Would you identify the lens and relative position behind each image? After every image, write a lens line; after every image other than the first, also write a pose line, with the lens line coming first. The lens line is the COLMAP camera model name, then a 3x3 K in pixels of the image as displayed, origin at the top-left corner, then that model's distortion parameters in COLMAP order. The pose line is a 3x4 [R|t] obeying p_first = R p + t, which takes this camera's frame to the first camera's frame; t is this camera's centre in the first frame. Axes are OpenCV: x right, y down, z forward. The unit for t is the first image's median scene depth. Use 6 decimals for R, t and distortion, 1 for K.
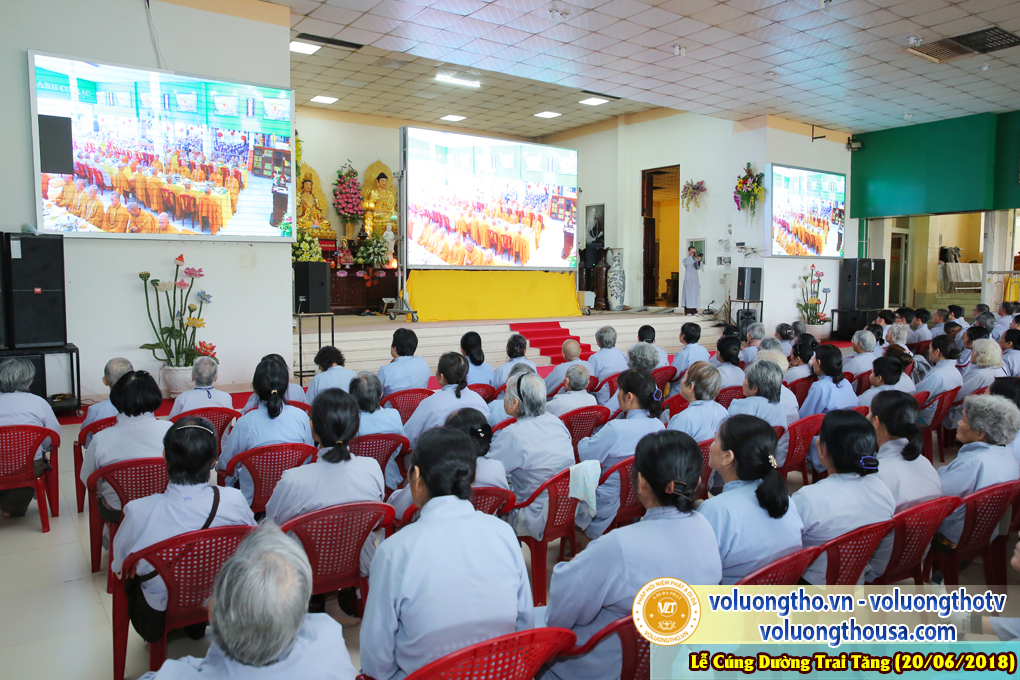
lens RADIAL K [[750.4, 0, 512.1], [0, 750.4, 338.5], [0, 0, 1]] dist [-0.004488, -0.002006]
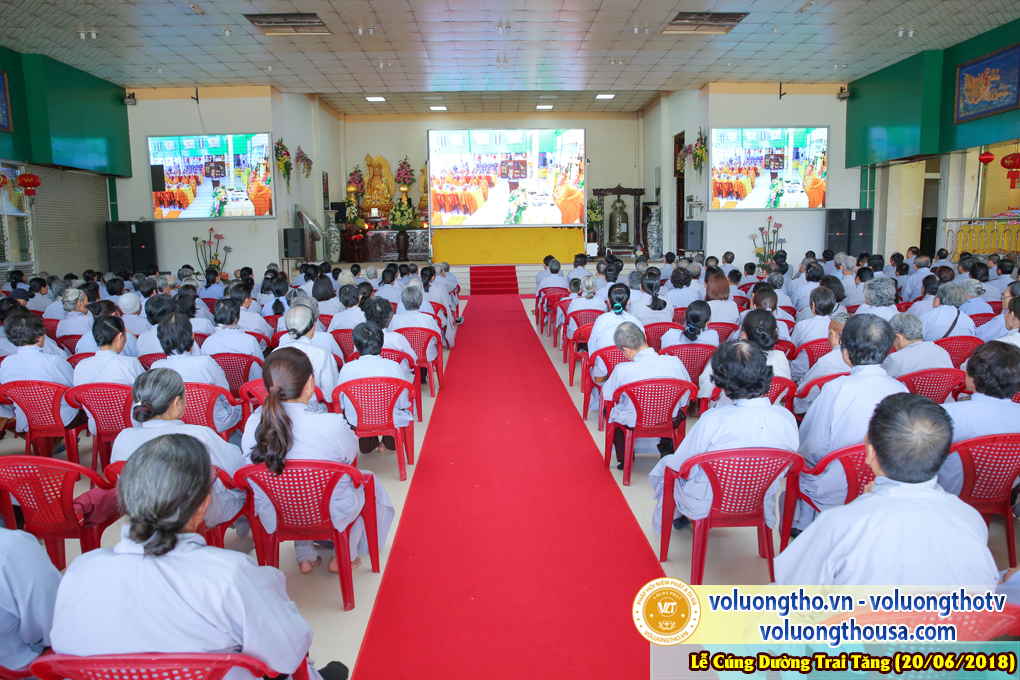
lens RADIAL K [[724.1, 0, 509.1], [0, 724.1, 340.5], [0, 0, 1]] dist [-0.117018, 0.087179]
pose [[0.814157, 0.068801, -0.576554, 0.712532], [-0.028782, 0.996516, 0.078273, 0.007043], [0.579931, -0.047132, 0.813301, -0.026964]]
